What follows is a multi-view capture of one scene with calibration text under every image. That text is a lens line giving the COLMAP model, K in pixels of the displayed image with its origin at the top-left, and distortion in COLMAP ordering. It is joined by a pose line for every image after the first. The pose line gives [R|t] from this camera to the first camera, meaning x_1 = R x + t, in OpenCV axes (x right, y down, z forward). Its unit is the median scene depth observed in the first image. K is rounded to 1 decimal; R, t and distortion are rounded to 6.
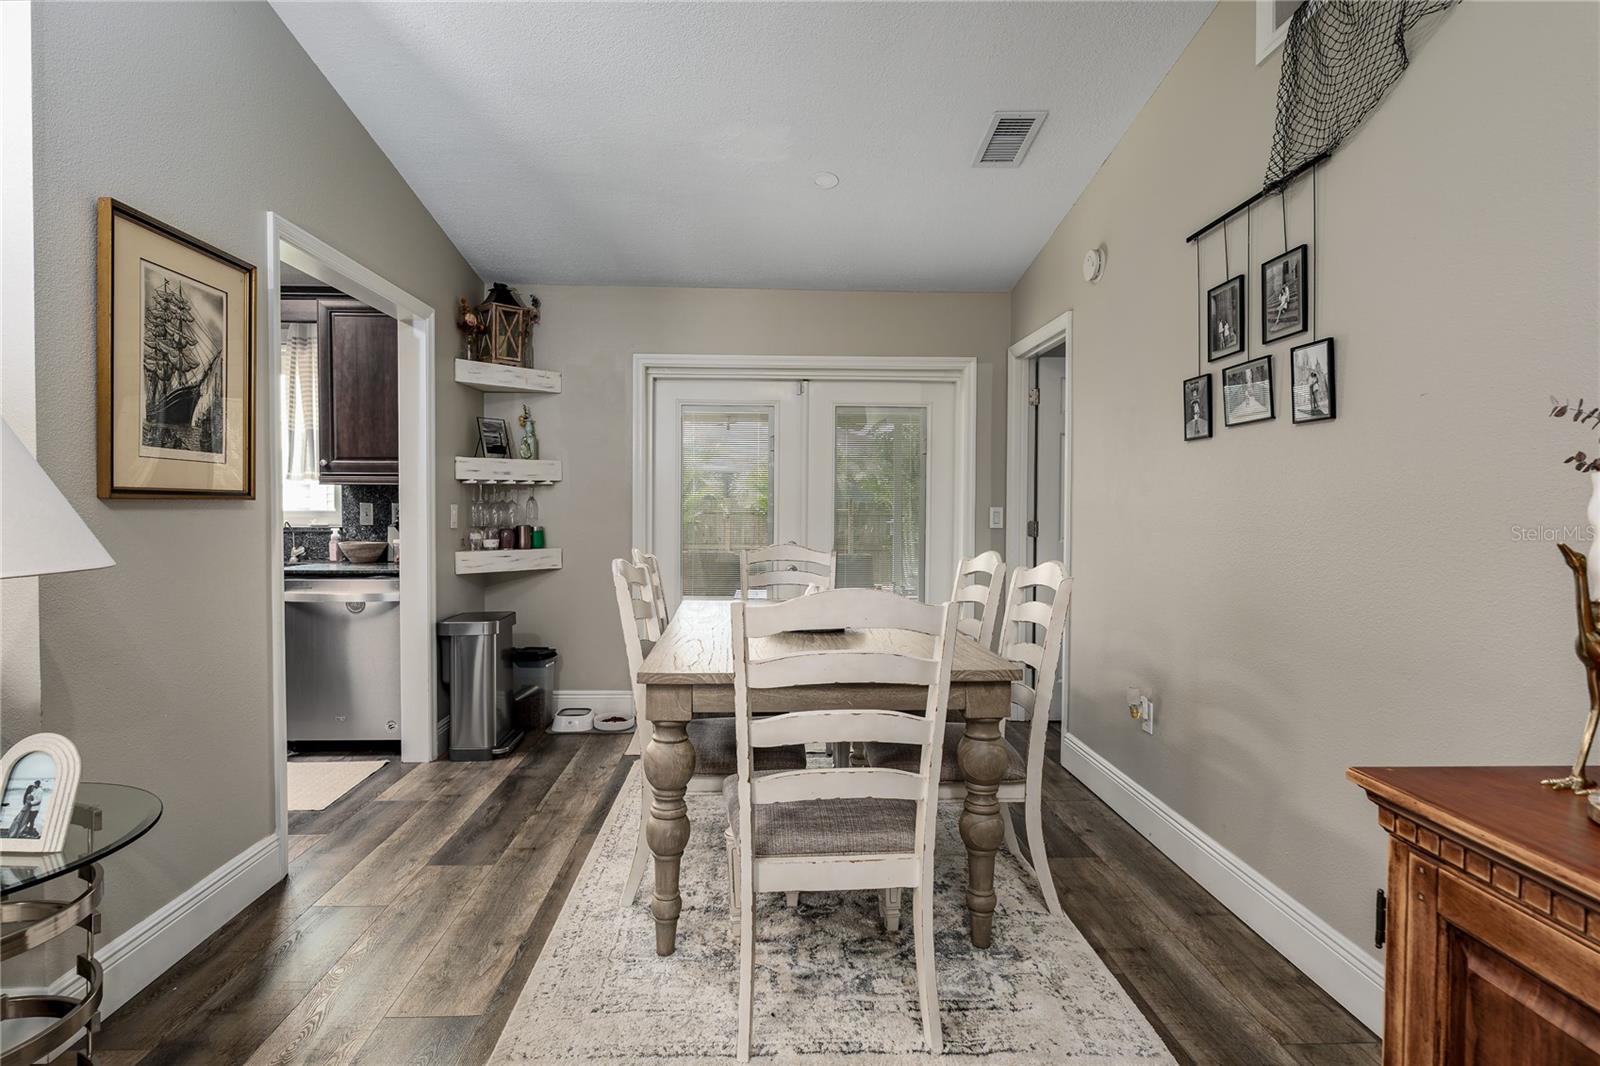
lens RADIAL K [[819.6, 0, 793.6], [0, 819.6, 516.0], [0, 0, 1]] dist [-0.004464, 0.002735]
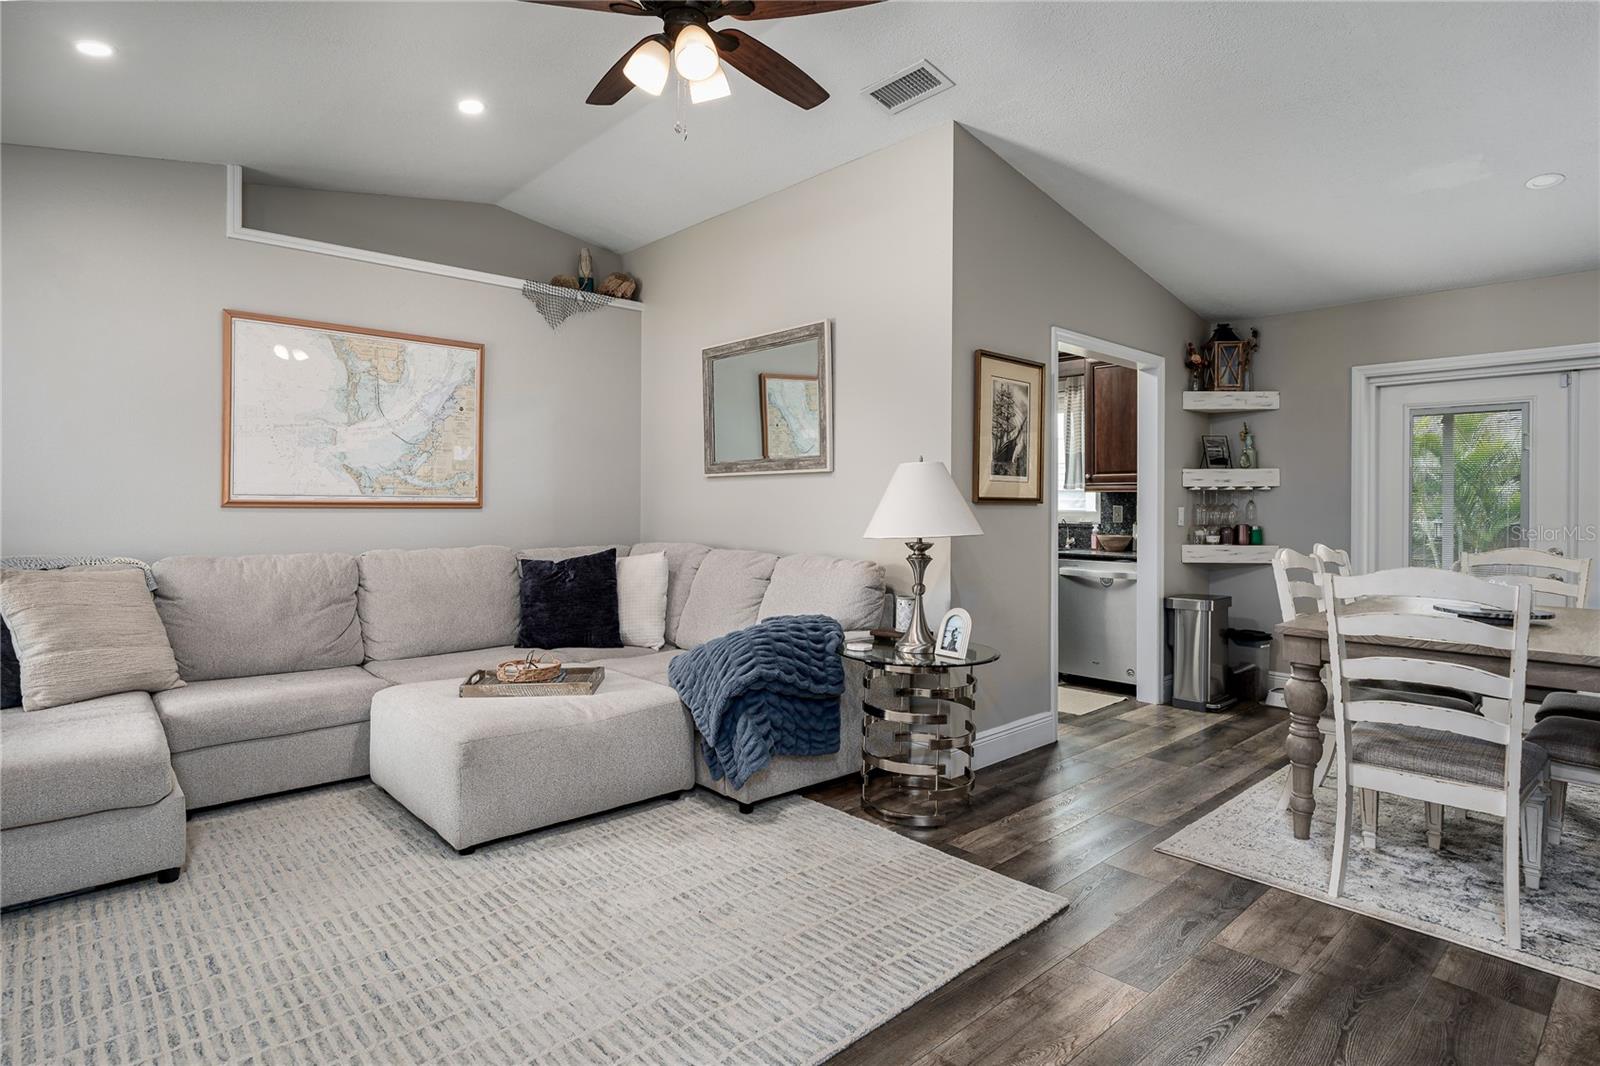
lens RADIAL K [[819.6, 0, 797.7], [0, 819.6, 517.8], [0, 0, 1]] dist [-0.004464, 0.002735]
pose [[0.641211, 0.012812, -0.767258, 0.180973], [-0.013774, 0.999892, 0.005185, 0.004519], [0.767241, 0.007244, 0.641318, -0.270785]]
